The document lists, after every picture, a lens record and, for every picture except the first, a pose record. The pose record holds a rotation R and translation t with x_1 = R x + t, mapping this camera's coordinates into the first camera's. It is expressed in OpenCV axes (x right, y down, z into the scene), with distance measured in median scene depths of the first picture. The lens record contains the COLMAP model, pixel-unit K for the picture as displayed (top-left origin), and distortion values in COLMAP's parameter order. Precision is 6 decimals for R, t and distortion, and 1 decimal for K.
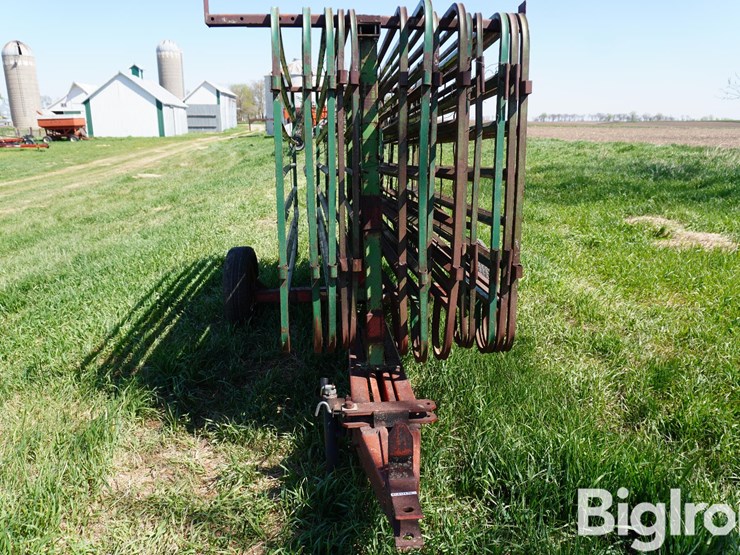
lens RADIAL K [[557.3, 0, 369.4], [0, 557.3, 283.8], [0, 0, 1]] dist [-0.021603, -0.000864]
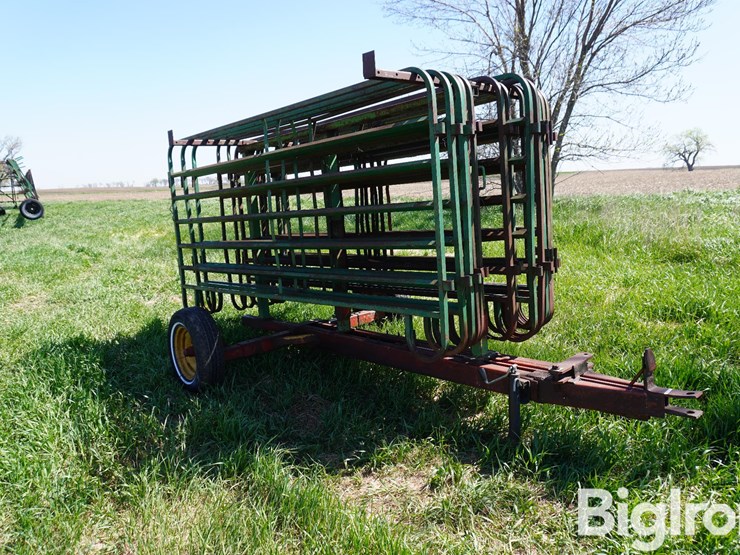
lens RADIAL K [[568.8, 0, 370.0], [0, 568.8, 277.5], [0, 0, 1]] dist [-0.011436, -0.000986]
pose [[0.783844, -0.131398, 0.606896, -1.029317], [0.206040, 0.977020, -0.054581, -0.005411], [-0.585778, 0.167828, 0.792905, 0.138044]]
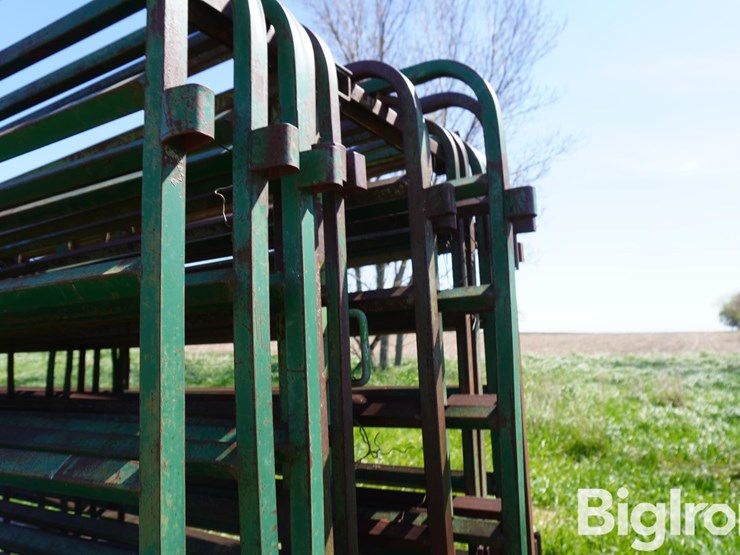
lens RADIAL K [[557.3, 0, 369.4], [0, 557.3, 283.8], [0, 0, 1]] dist [-0.021603, -0.000864]
pose [[0.598997, 0.080044, 0.796741, -0.374483], [0.215405, 0.942208, -0.256601, -0.172896], [-0.771235, 0.325325, 0.547138, 0.700665]]
